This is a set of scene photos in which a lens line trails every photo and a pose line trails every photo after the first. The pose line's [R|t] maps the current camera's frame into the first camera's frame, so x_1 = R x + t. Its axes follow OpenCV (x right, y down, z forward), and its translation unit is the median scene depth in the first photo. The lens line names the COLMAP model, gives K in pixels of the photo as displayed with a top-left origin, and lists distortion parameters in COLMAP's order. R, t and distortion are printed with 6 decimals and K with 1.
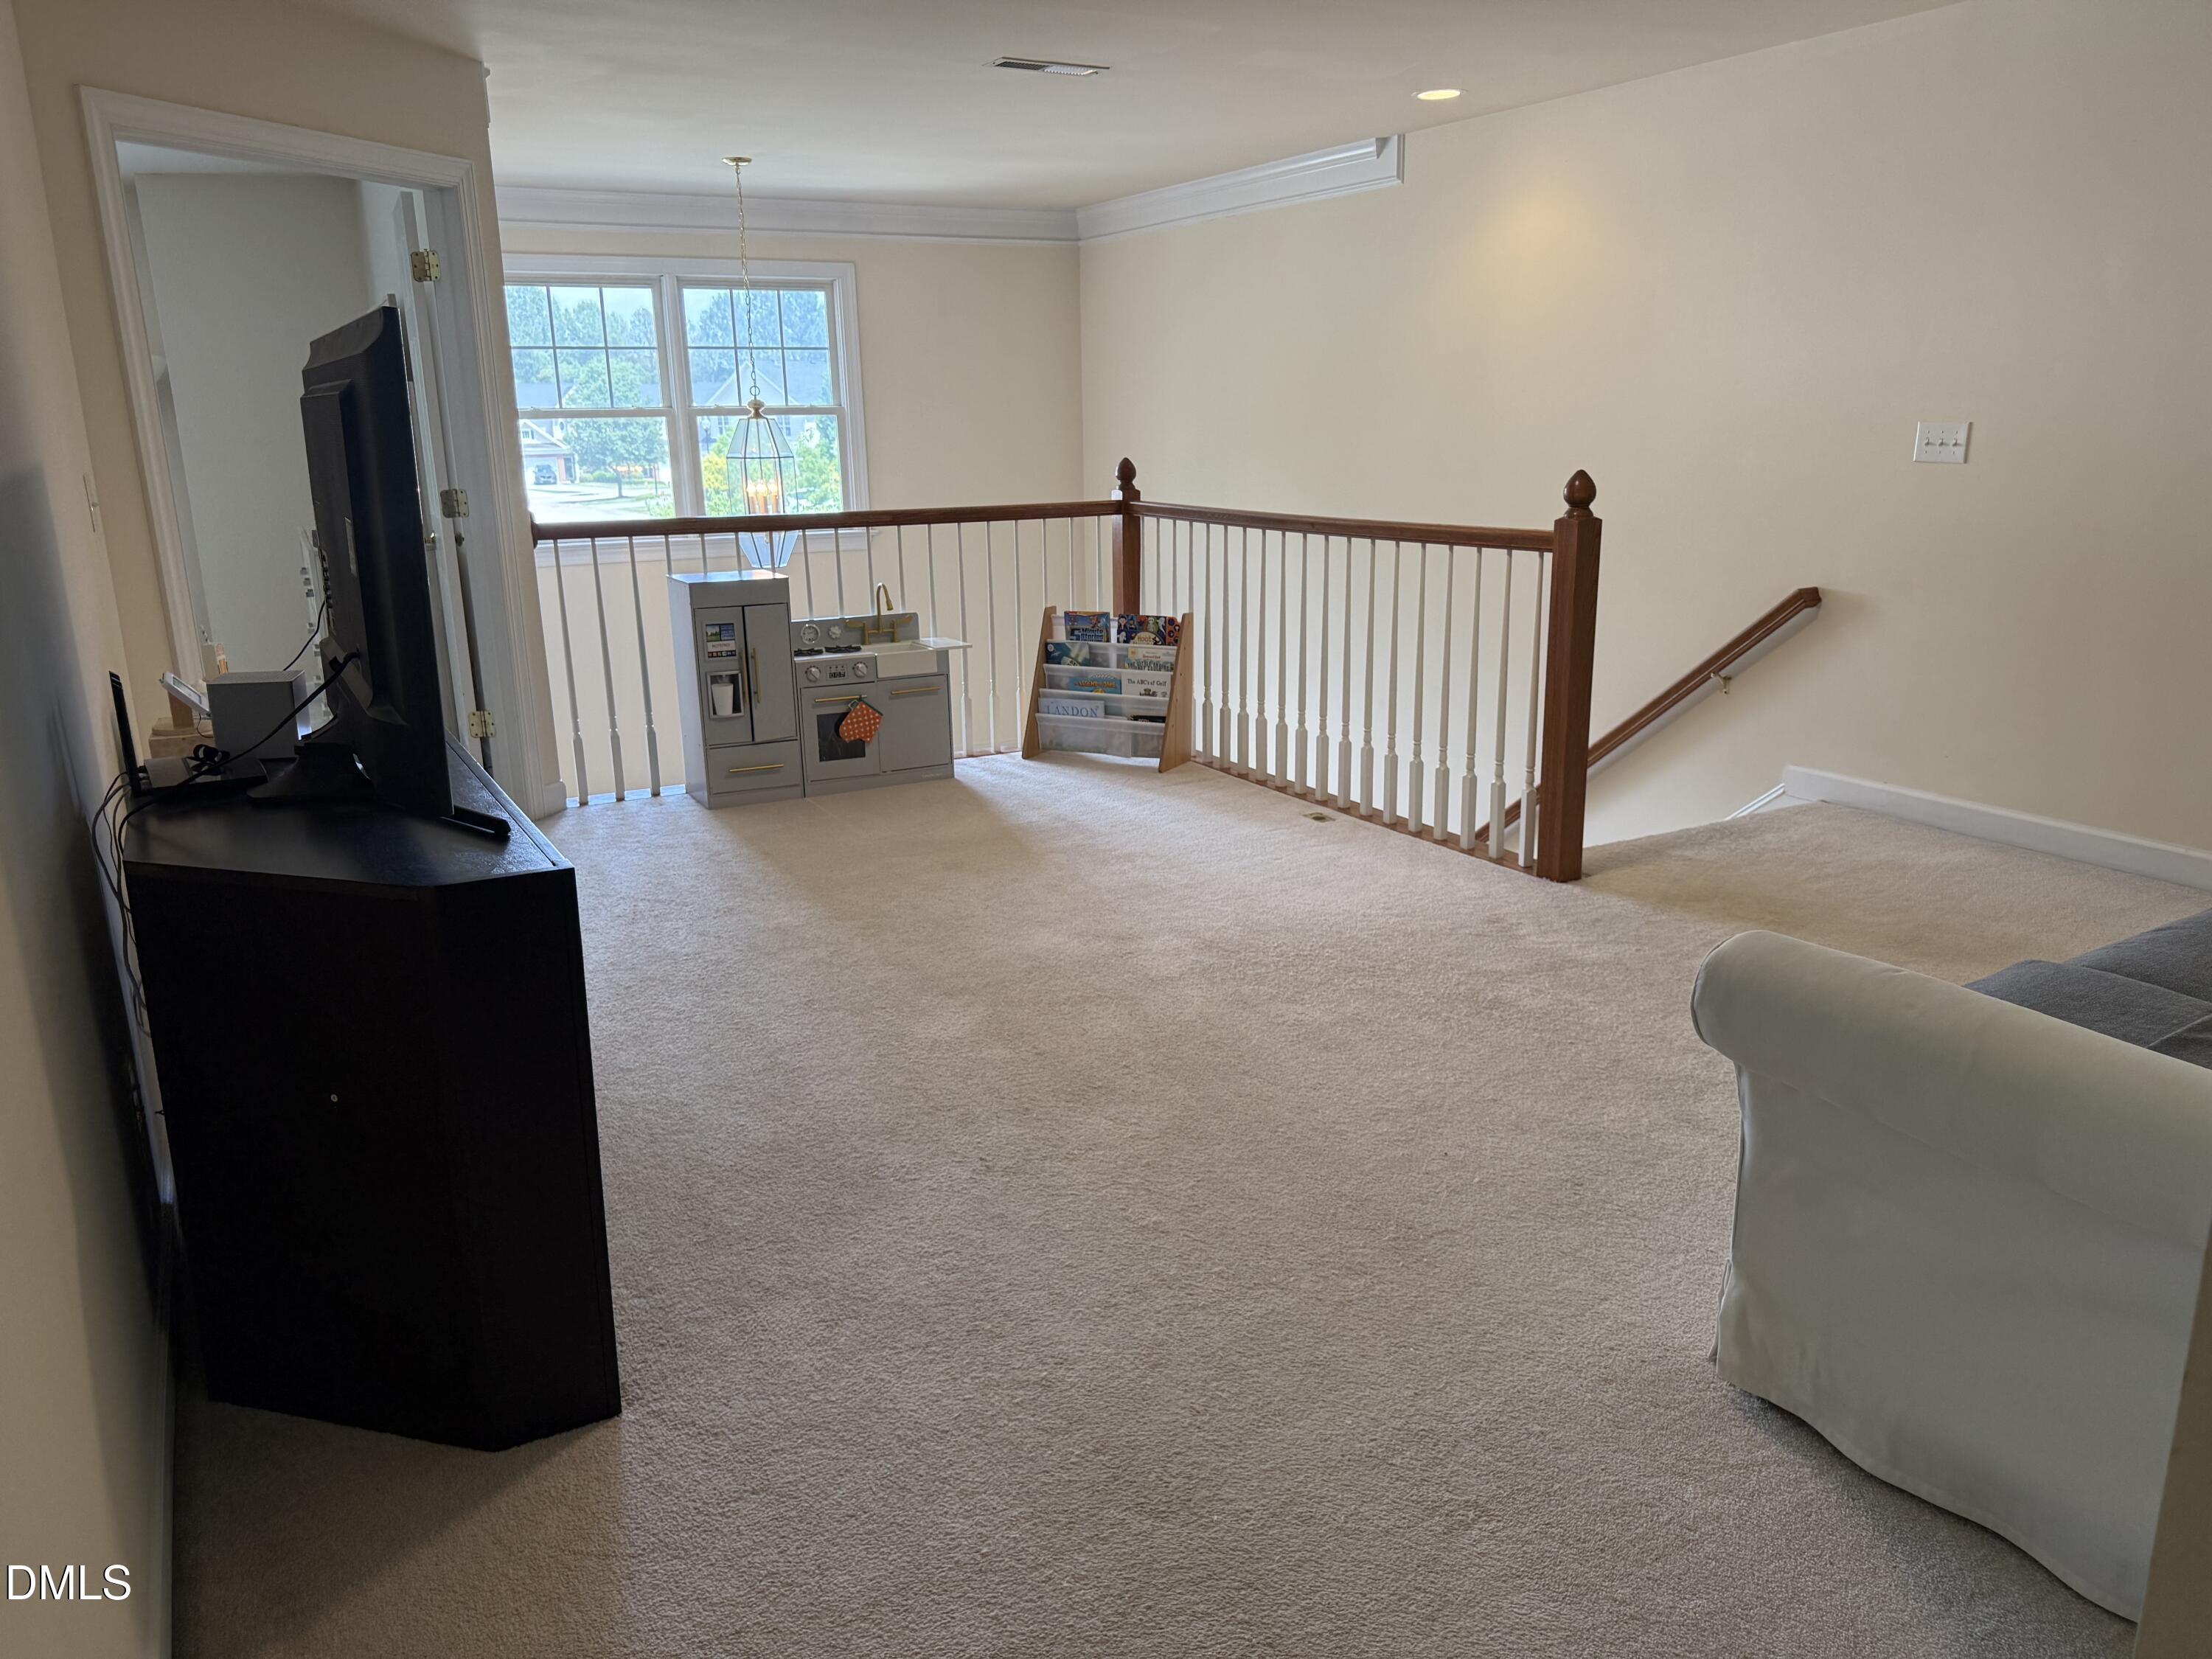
lens RADIAL K [[1555.5, 0, 1107.8], [0, 1555.5, 829.7], [0, 0, 1]] dist [0.058813, -0.082079]
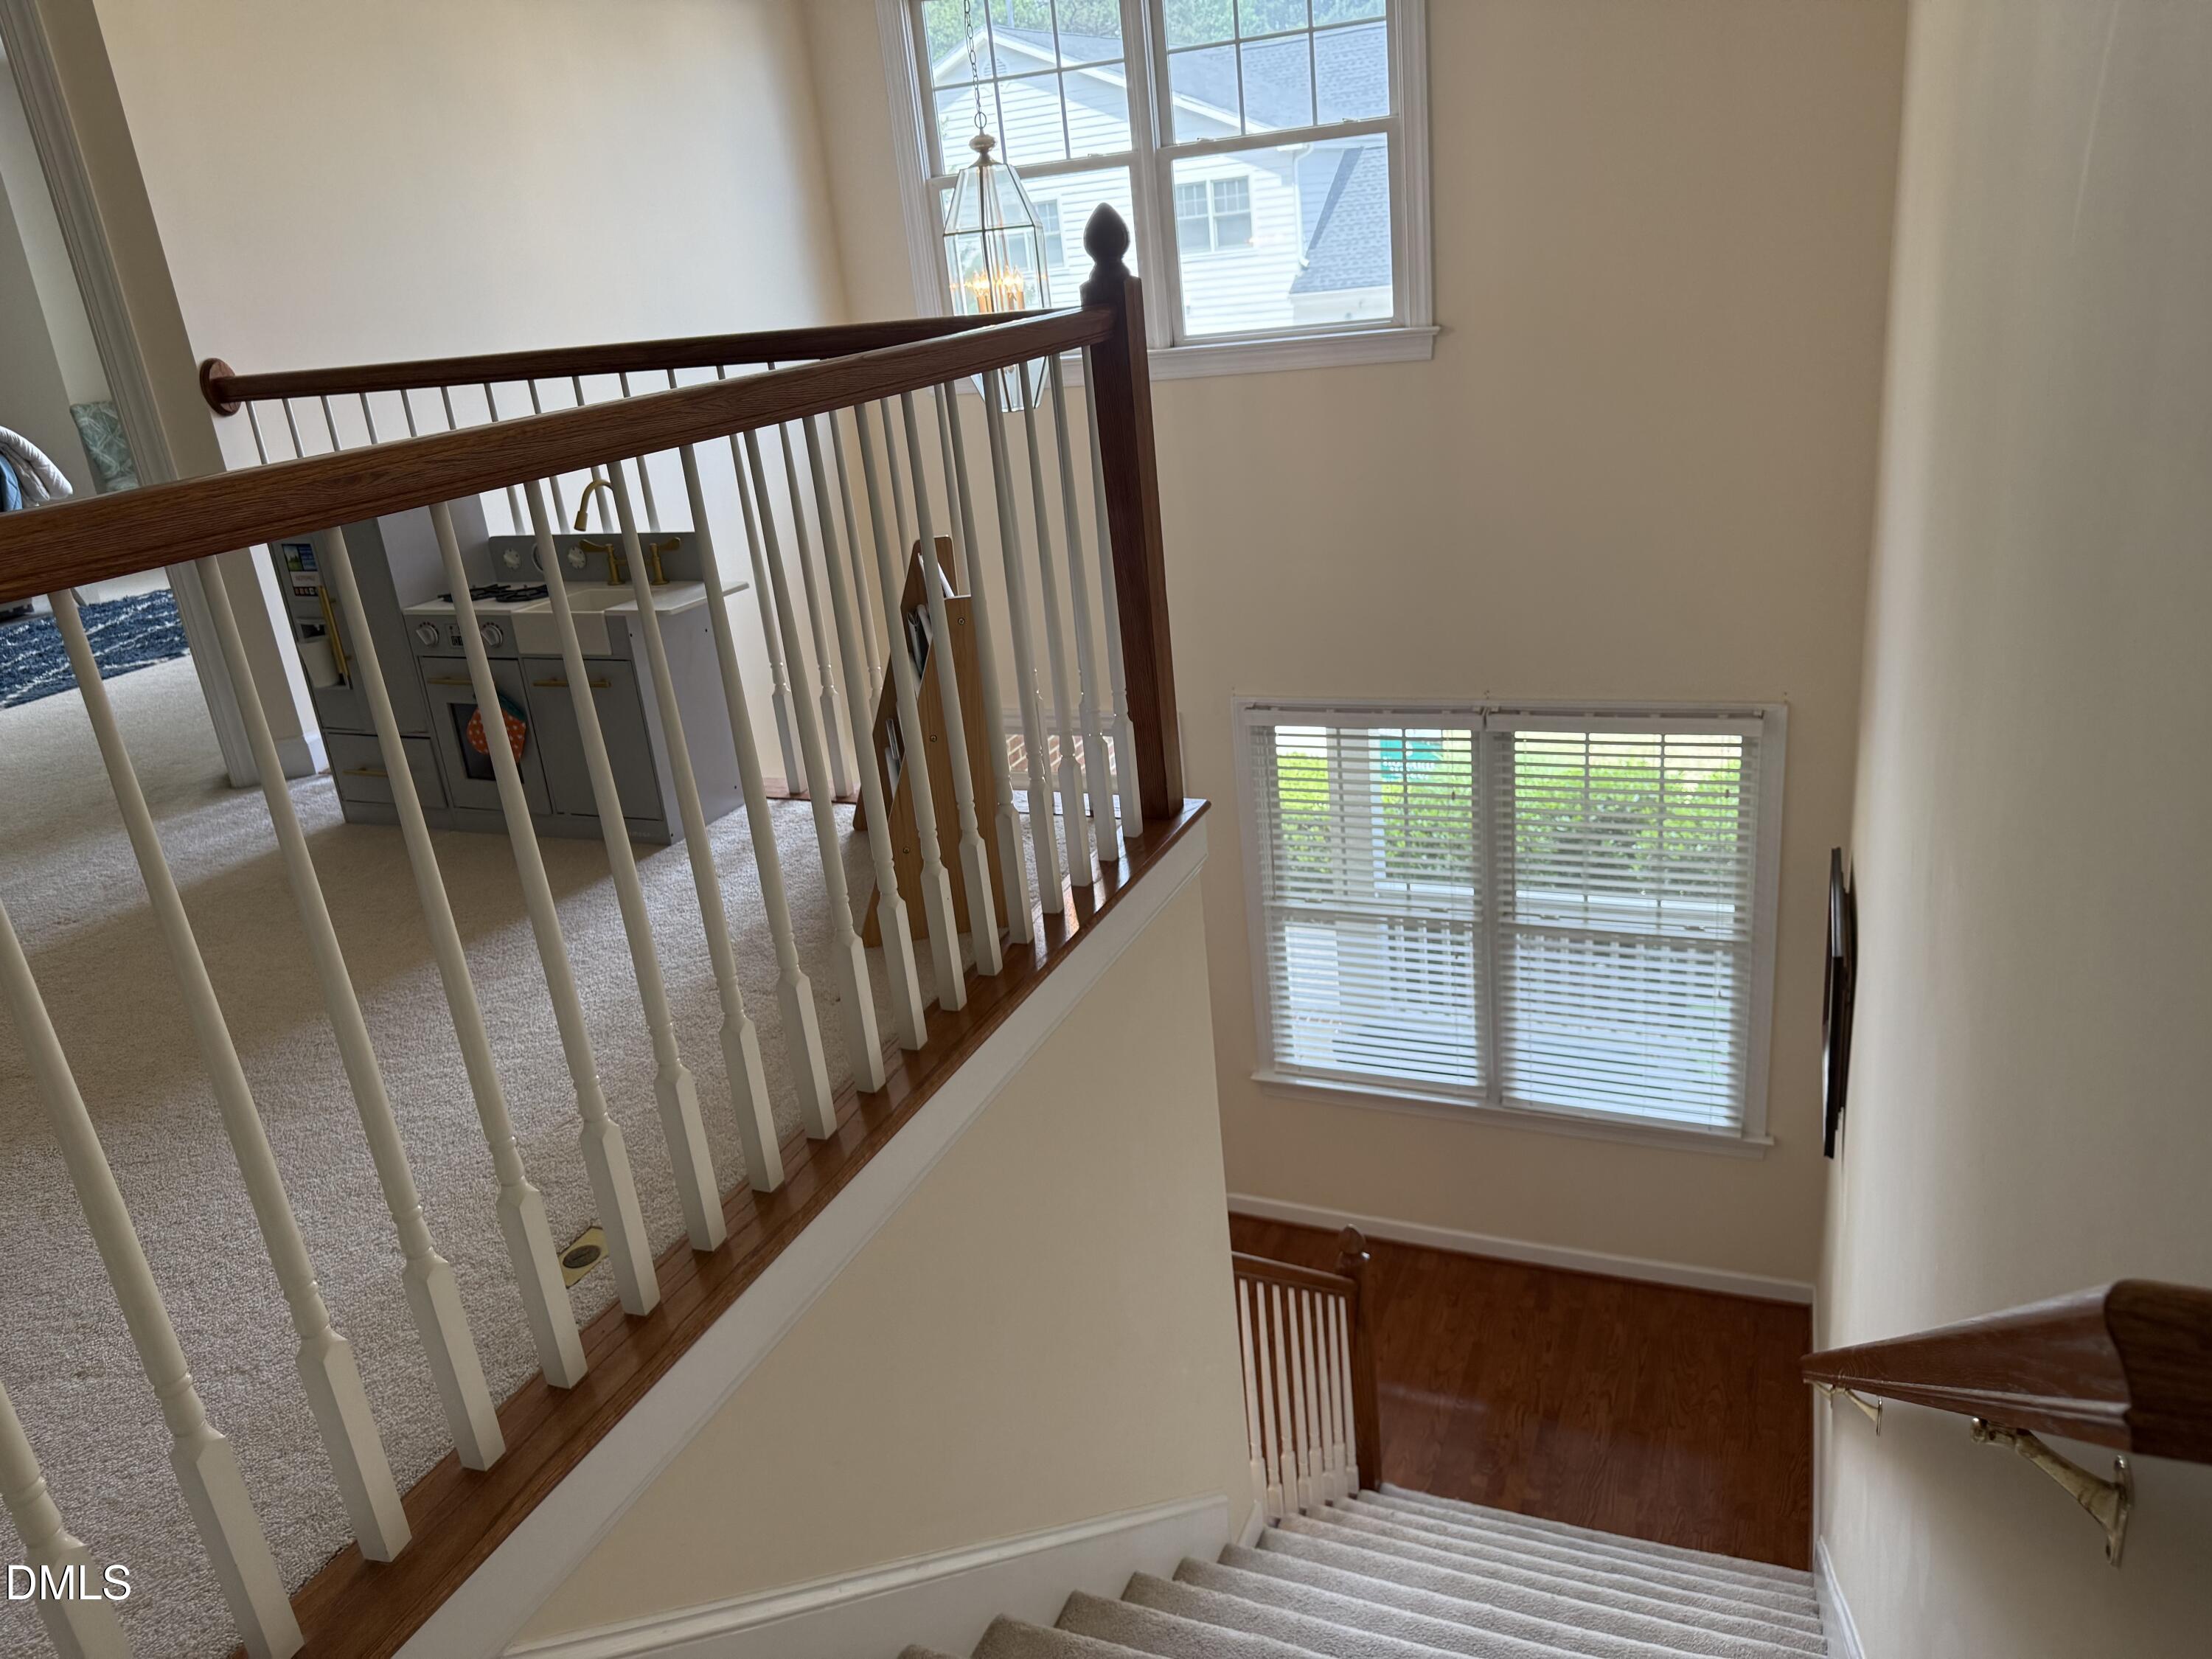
lens RADIAL K [[1555.5, 0, 1112.5], [0, 1555.5, 834.2], [0, 0, 1]] dist [0.058813, -0.082079]
pose [[0.612717, 0.239744, -0.753061, 0.454925], [-0.120252, 0.970064, 0.210988, -0.189895], [0.781100, -0.038719, 0.623204, 0.849096]]
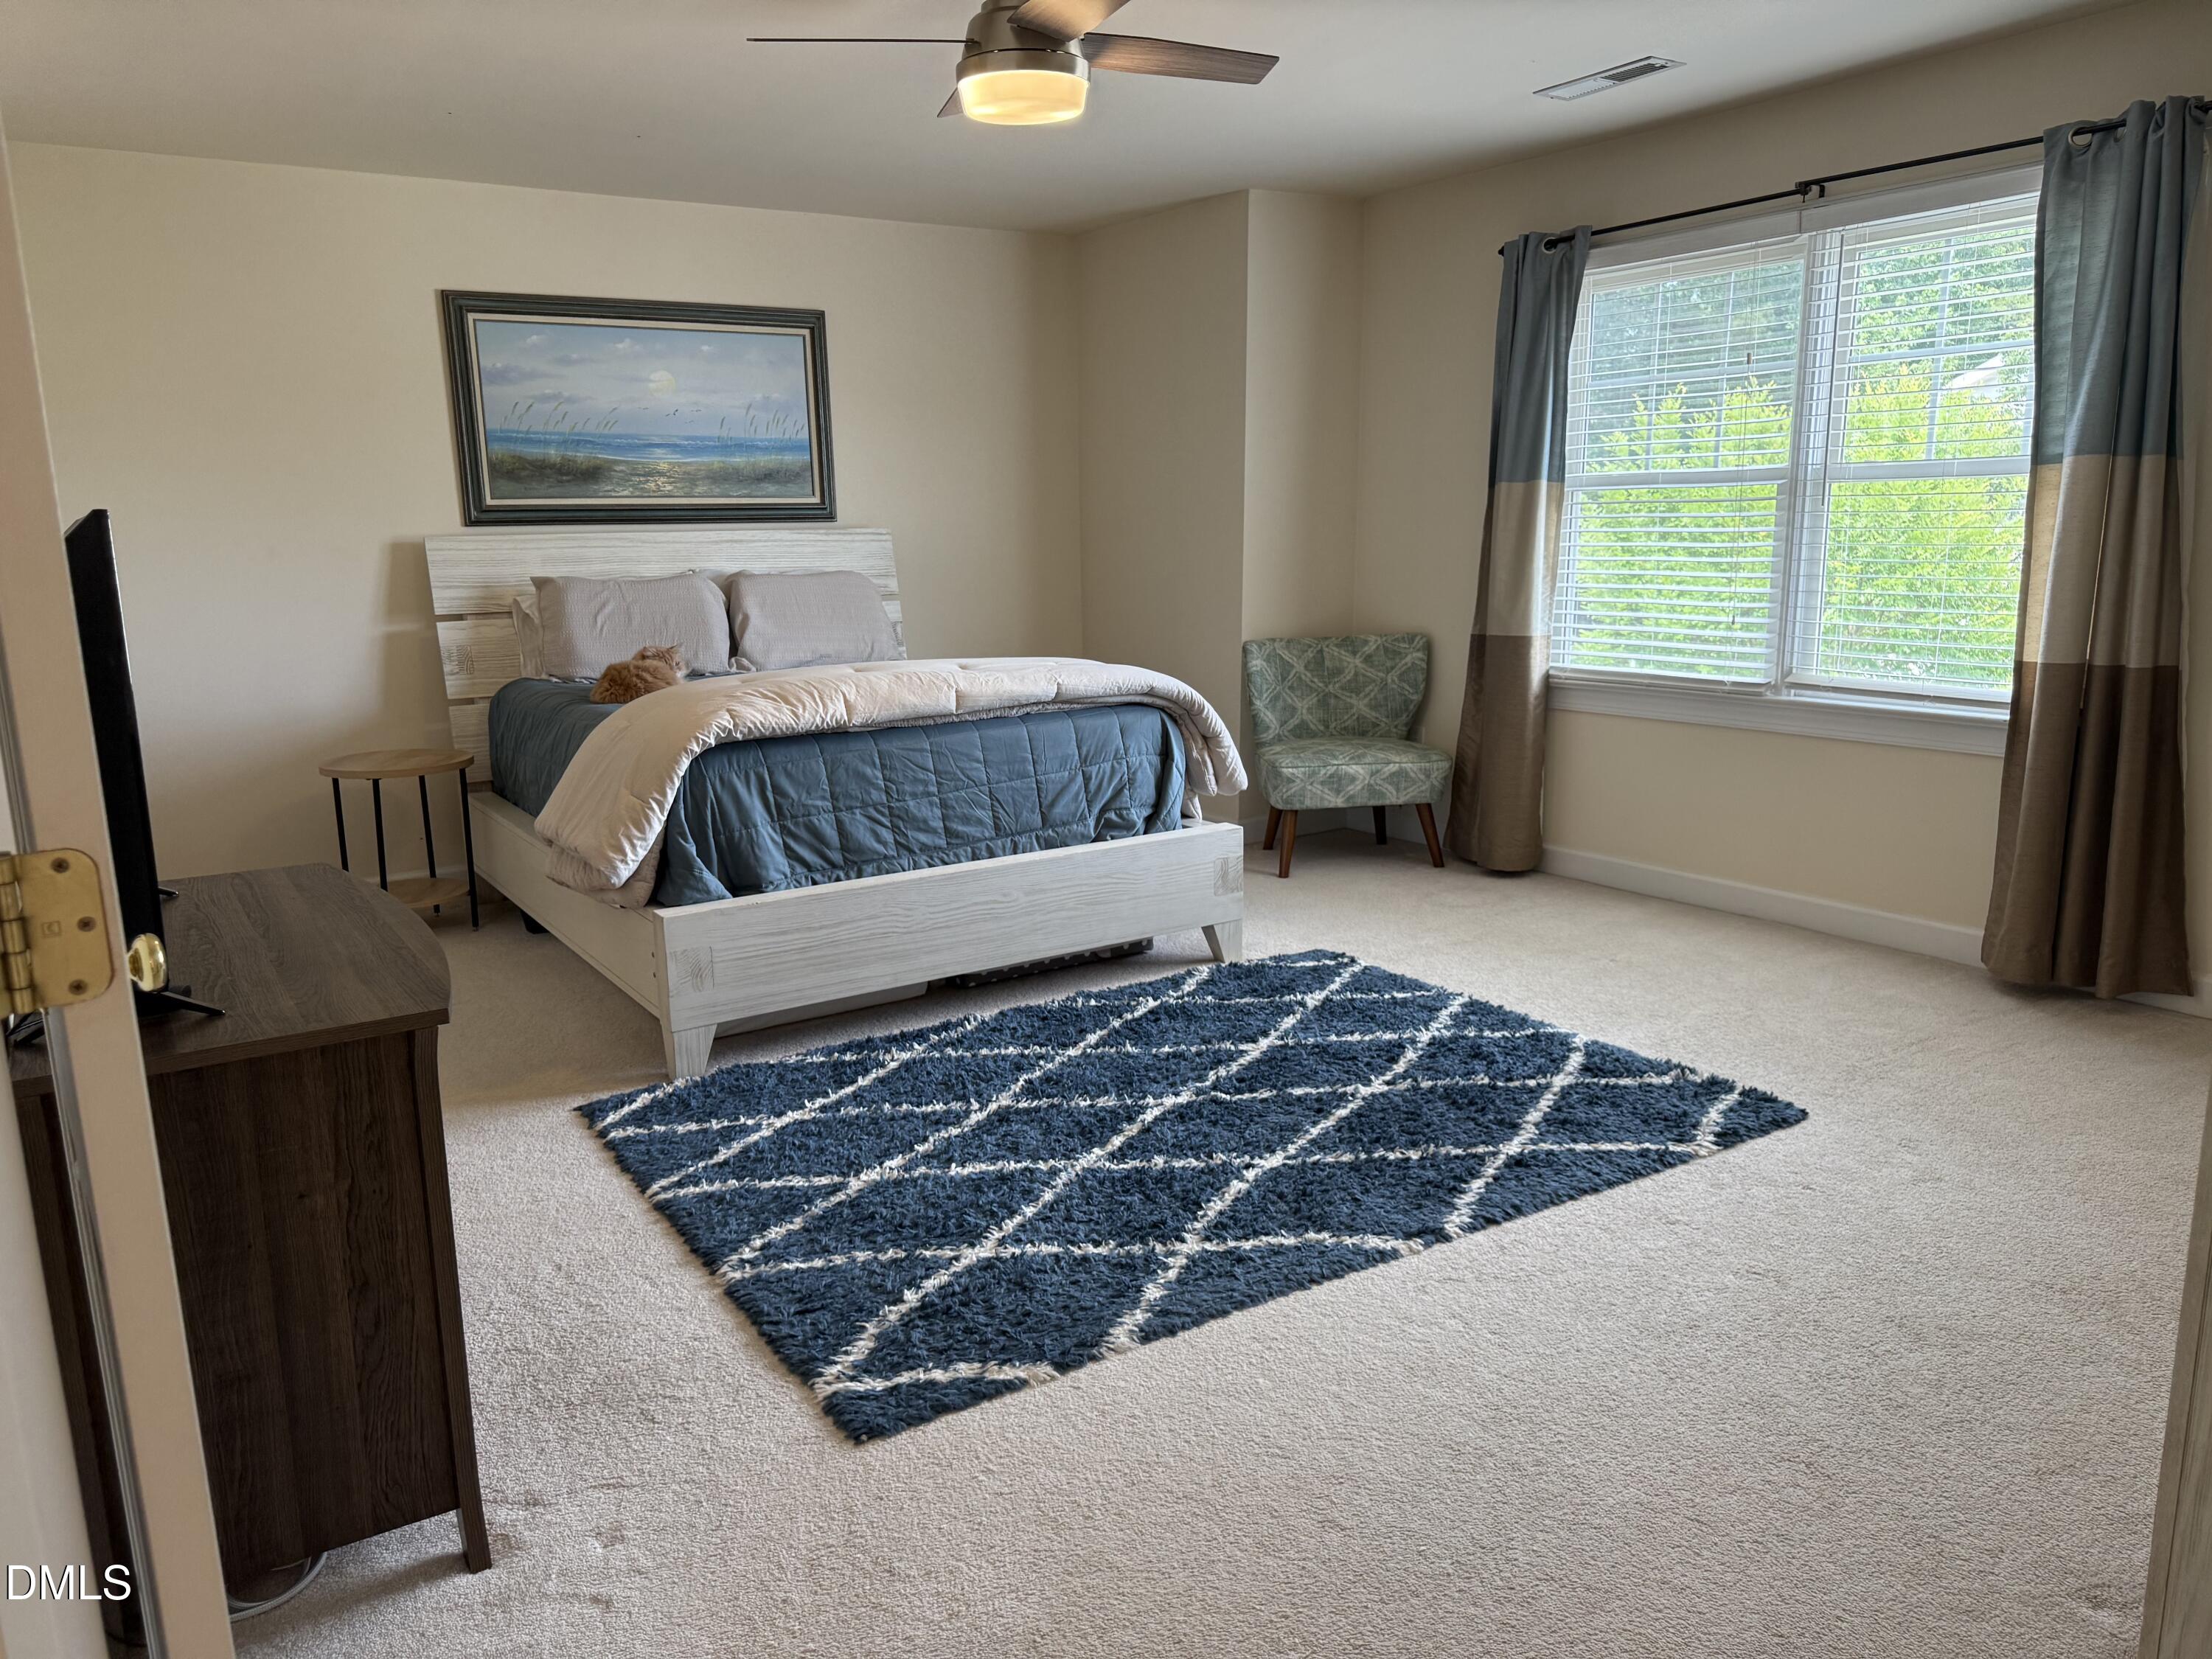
lens RADIAL K [[1555.5, 0, 1039.3], [0, 1555.5, 841.4], [0, 0, 1]] dist [0.058813, -0.082079]
pose [[0.034709, 0.214115, -0.976192, -0.292890], [-0.233307, 0.951527, 0.200410, -0.202391], [0.971783, 0.220796, 0.082981, 0.823796]]
